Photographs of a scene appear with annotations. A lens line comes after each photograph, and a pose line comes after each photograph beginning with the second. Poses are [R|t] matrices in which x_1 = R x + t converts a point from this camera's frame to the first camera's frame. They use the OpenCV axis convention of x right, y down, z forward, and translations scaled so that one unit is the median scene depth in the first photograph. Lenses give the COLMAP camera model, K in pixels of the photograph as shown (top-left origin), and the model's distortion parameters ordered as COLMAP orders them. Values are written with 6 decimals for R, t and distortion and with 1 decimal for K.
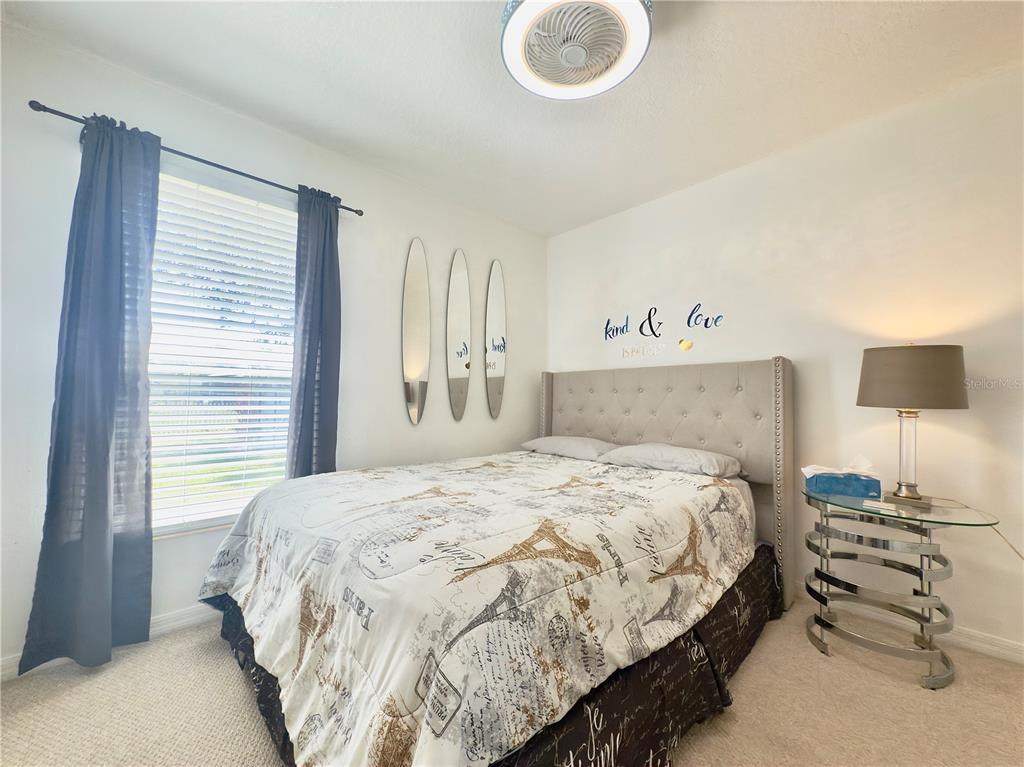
lens RADIAL K [[411.2, 0, 492.1], [0, 411.2, 386.9], [0, 0, 1]] dist [0.000159, 0.000035]
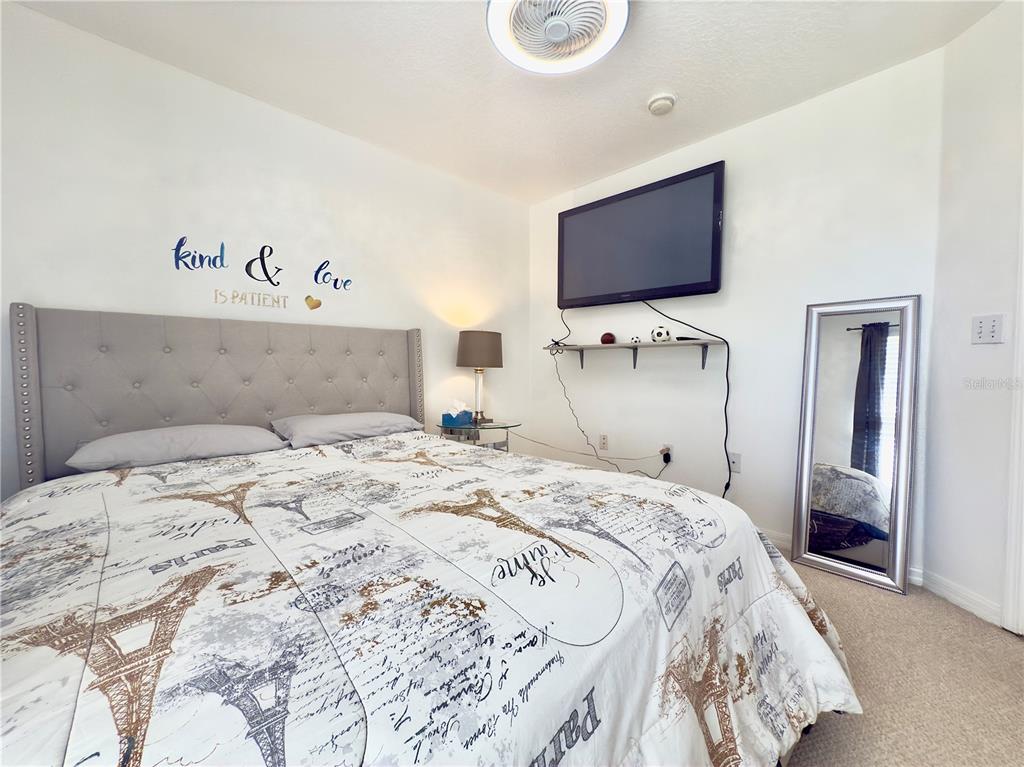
lens RADIAL K [[411.2, 0, 492.1], [0, 411.2, 386.9], [0, 0, 1]] dist [0.000159, 0.000035]
pose [[-0.141915, -0.095076, 0.985302, -0.532566], [-0.033587, 0.995266, 0.091199, -0.008373], [-0.989309, -0.020151, -0.144436, 0.739745]]
